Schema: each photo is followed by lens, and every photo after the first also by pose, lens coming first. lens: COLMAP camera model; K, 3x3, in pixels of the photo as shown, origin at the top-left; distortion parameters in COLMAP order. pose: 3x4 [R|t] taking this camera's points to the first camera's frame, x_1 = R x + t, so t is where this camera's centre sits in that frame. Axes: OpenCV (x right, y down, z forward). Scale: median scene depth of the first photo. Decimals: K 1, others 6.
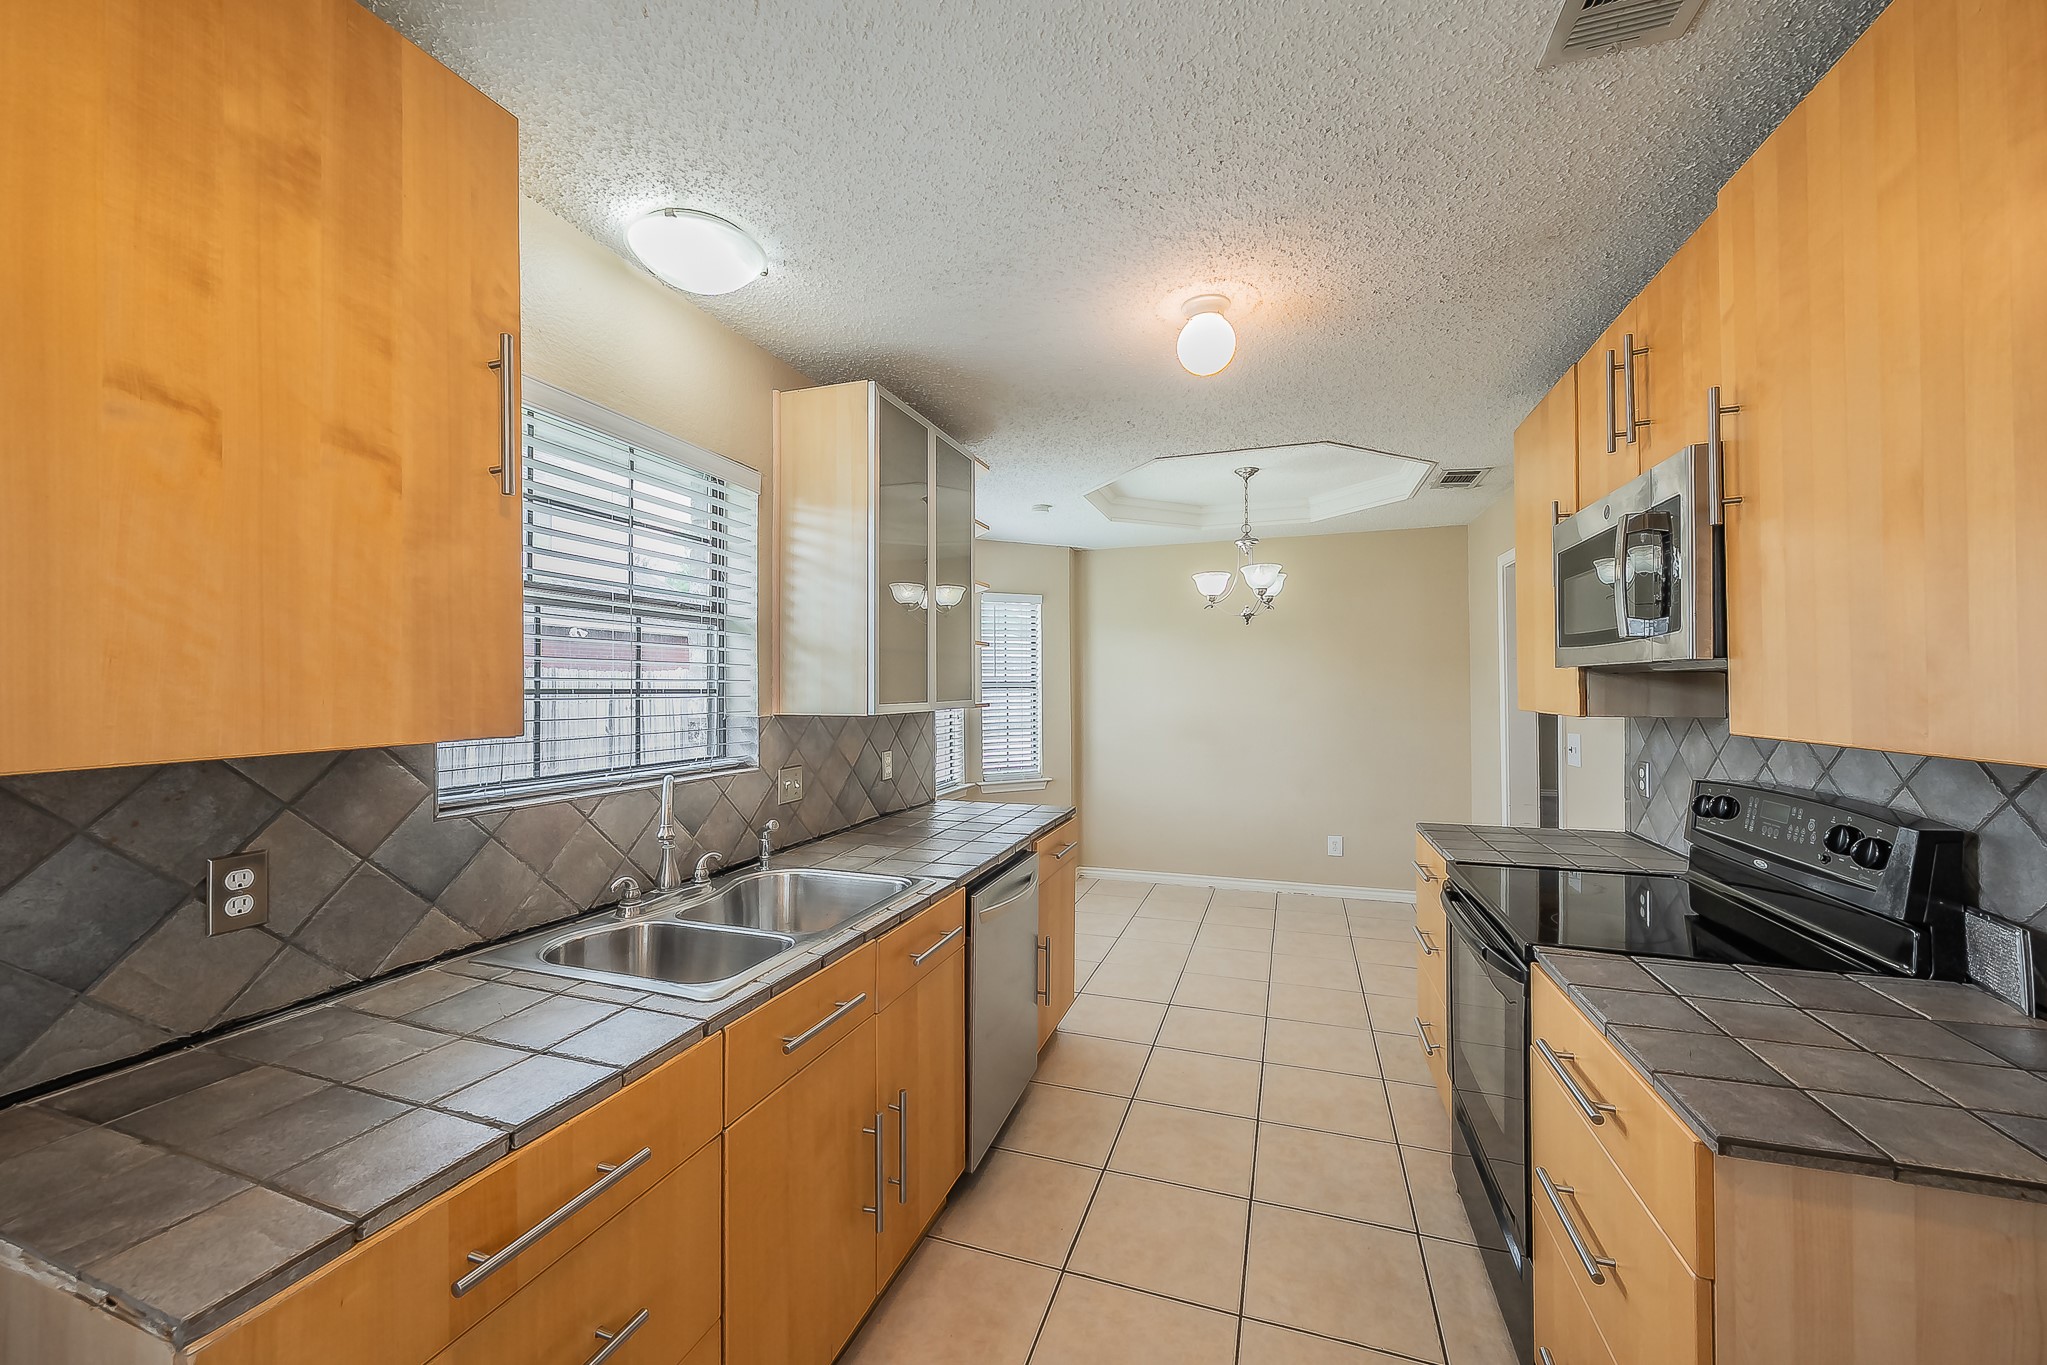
lens RADIAL K [[760.9, 0, 1023.5], [0, 760.9, 682.5], [0, 0, 1]] dist [0.000842, 0.000092]
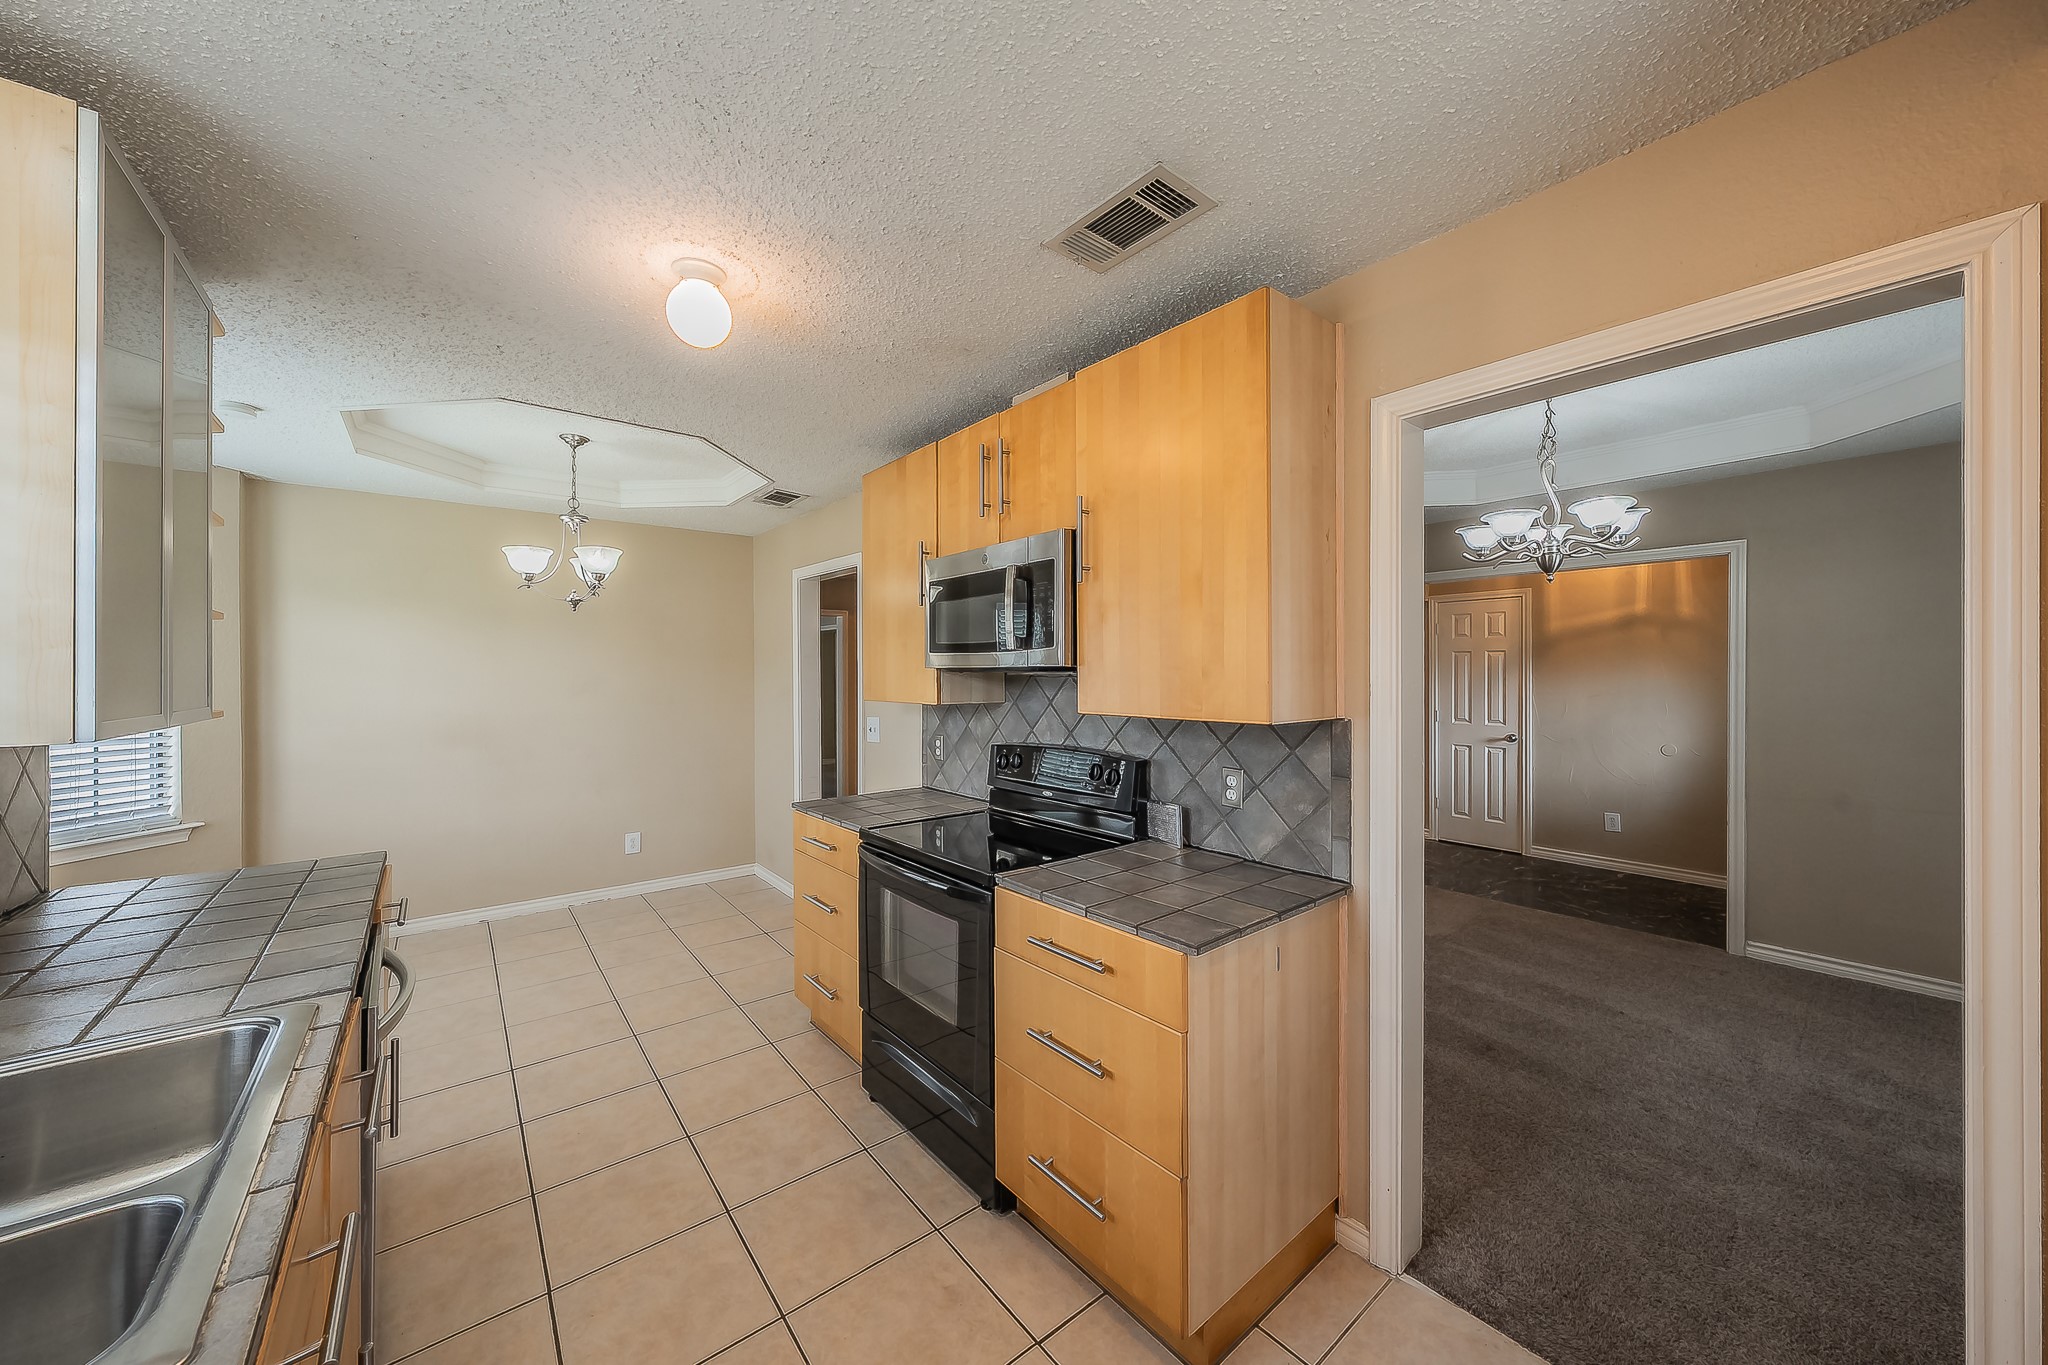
lens RADIAL K [[738.7, 0, 1014.9], [0, 738.7, 676.0], [0, 0, 1]] dist [-0.000919, -0.000022]
pose [[0.531361, 0.002454, 0.847142, -0.318633], [-0.005813, 0.999983, 0.000749, -0.007512], [-0.847126, -0.005323, 0.531366, 0.199223]]
